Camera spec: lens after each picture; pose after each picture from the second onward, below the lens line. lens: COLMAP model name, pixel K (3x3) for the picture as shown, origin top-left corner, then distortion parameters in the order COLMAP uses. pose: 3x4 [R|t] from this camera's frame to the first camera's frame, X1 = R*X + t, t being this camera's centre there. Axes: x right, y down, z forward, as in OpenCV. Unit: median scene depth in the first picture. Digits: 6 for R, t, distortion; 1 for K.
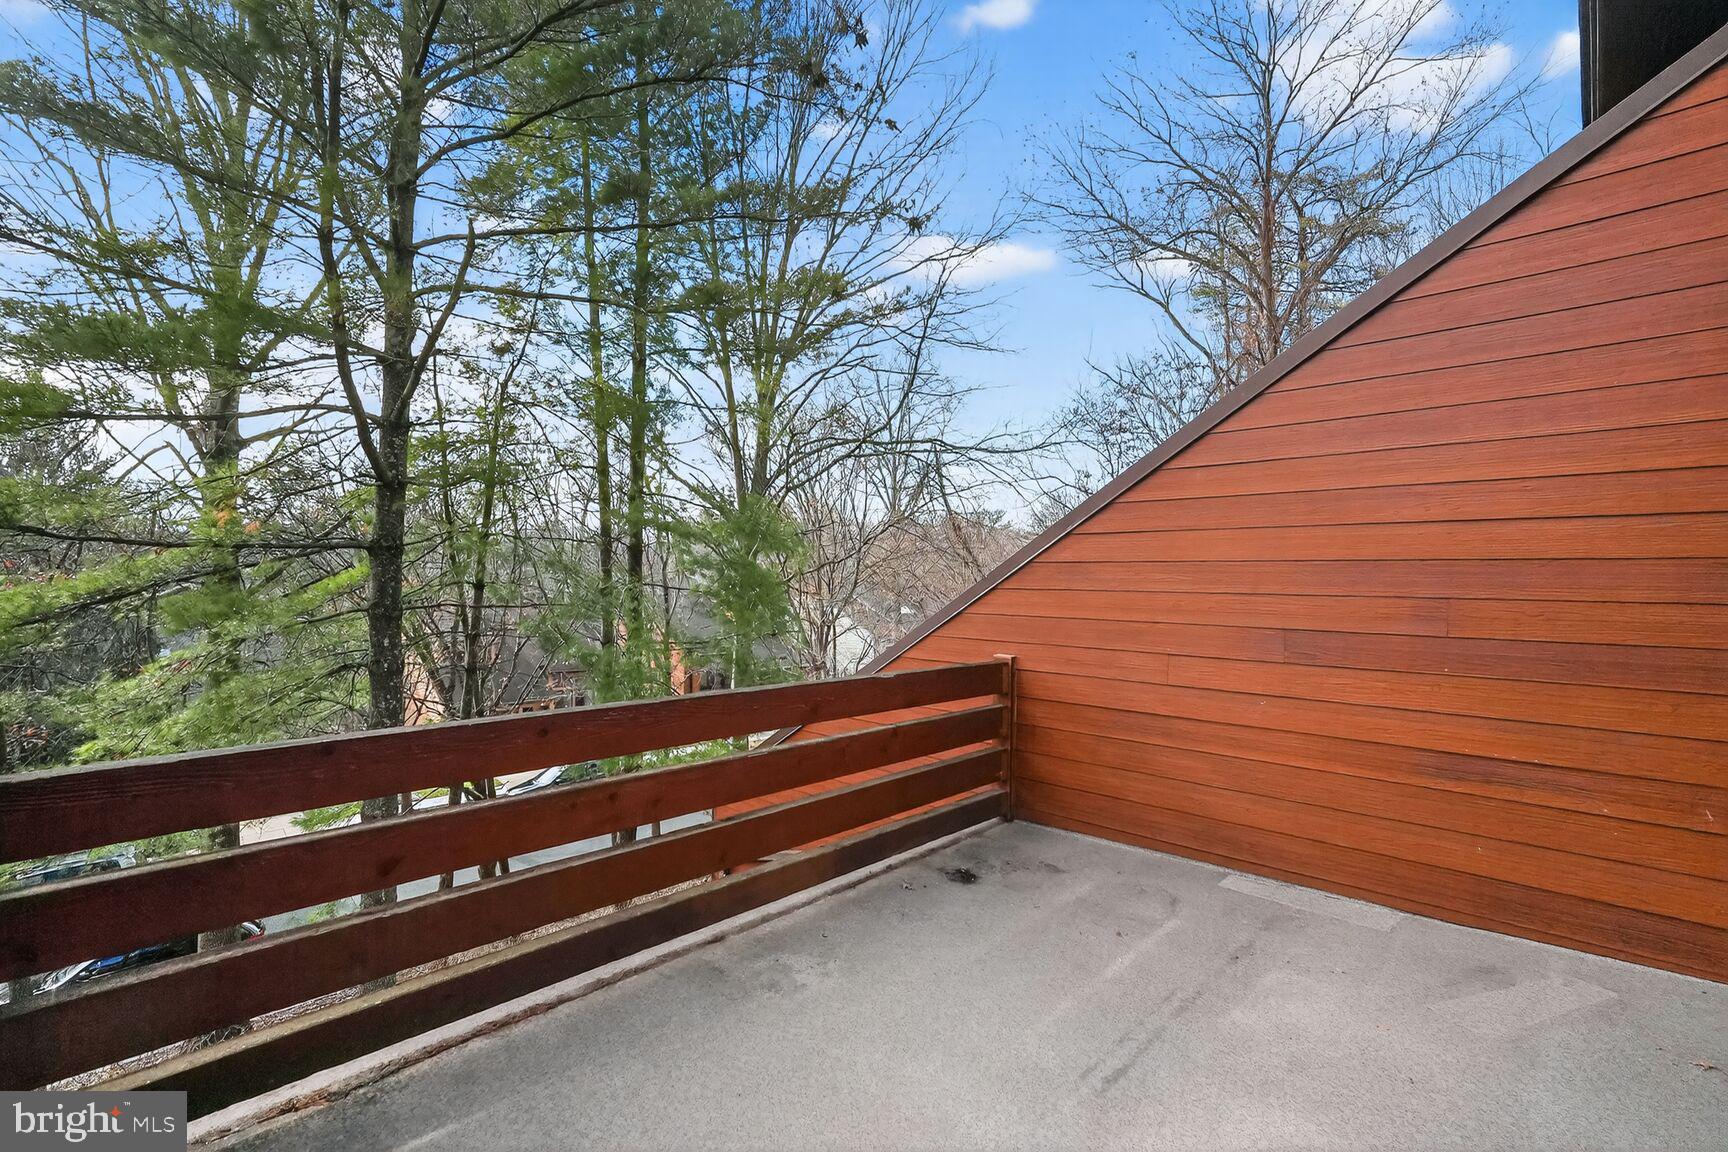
lens RADIAL K [[784.9, 0, 857.0], [0, 784.9, 582.8], [0, 0, 1]] dist [-0.001802, 0.000066]
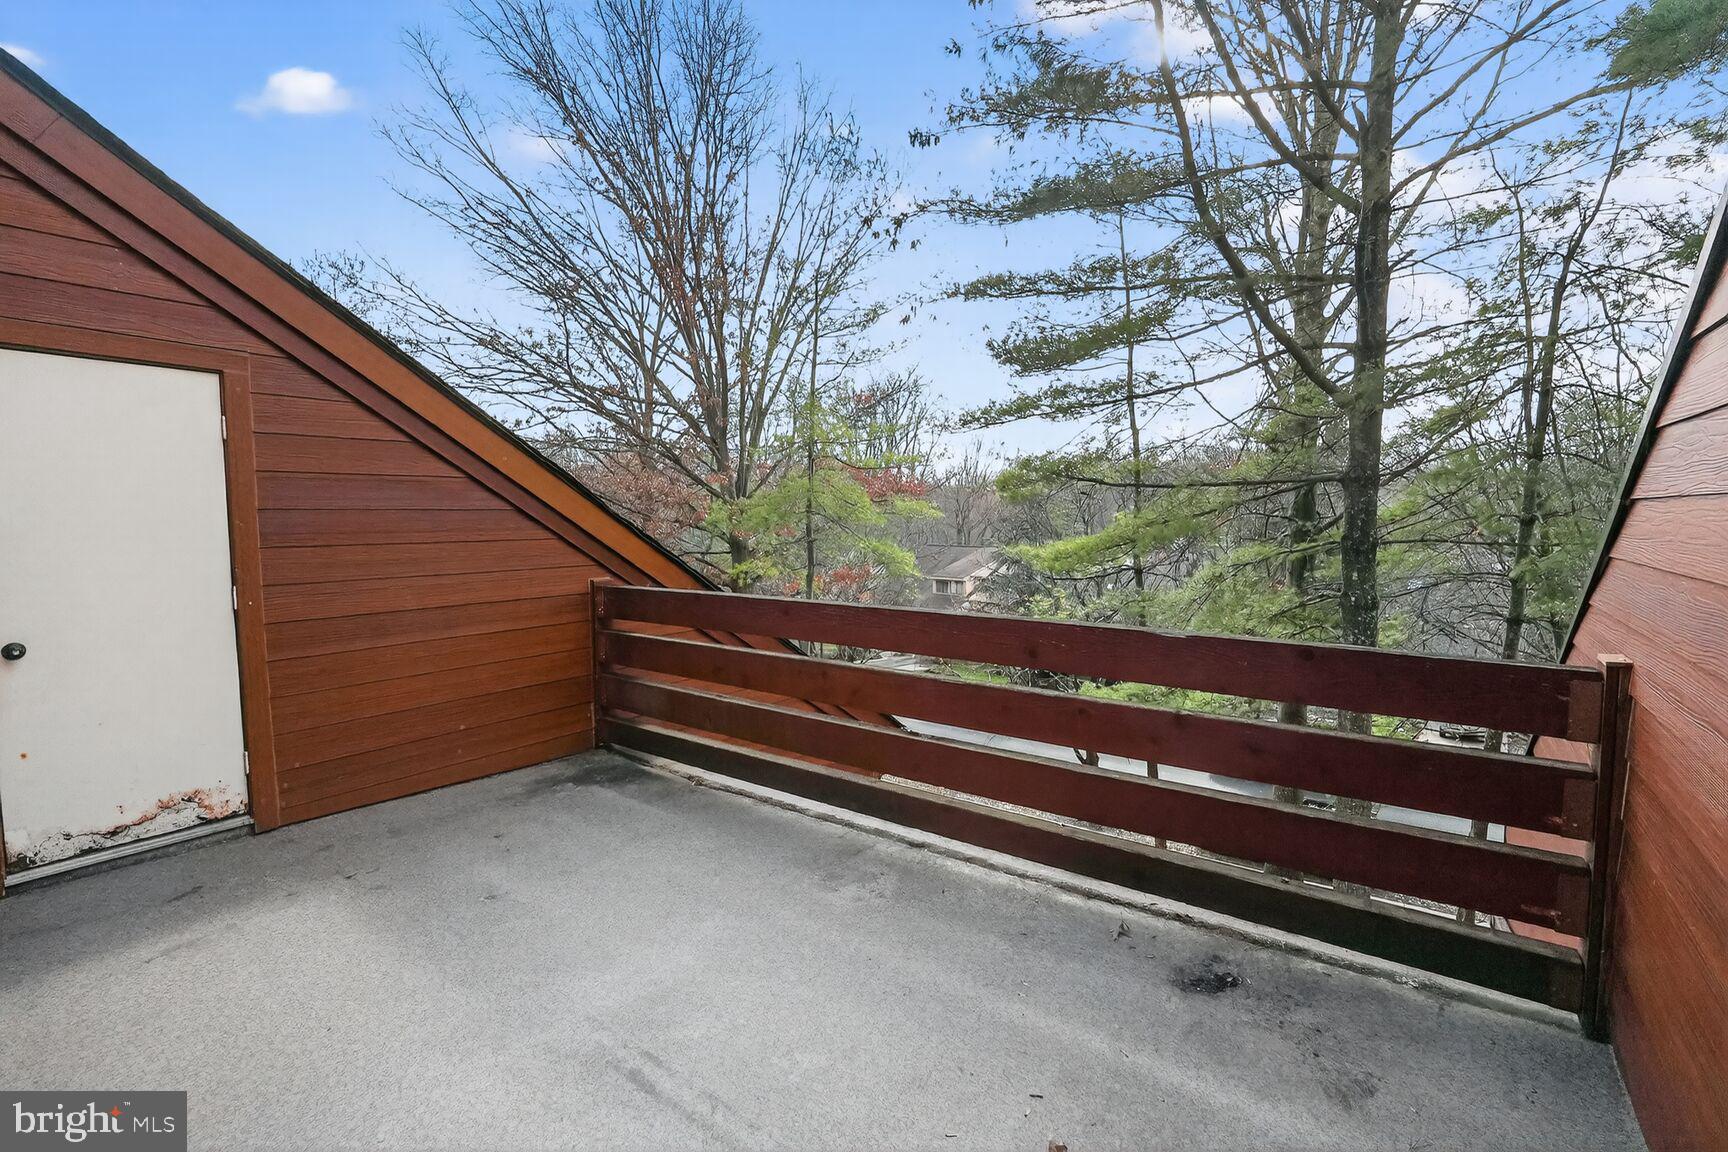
lens RADIAL K [[827.6, 0, 866.1], [0, 827.6, 551.8], [0, 0, 1]] dist [0.000227, 0.000271]
pose [[0.097622, 0.068768, -0.992845, 0.727911], [0.032654, 0.996851, 0.072257, -0.011570], [0.994688, -0.039474, 0.095069, 0.700480]]
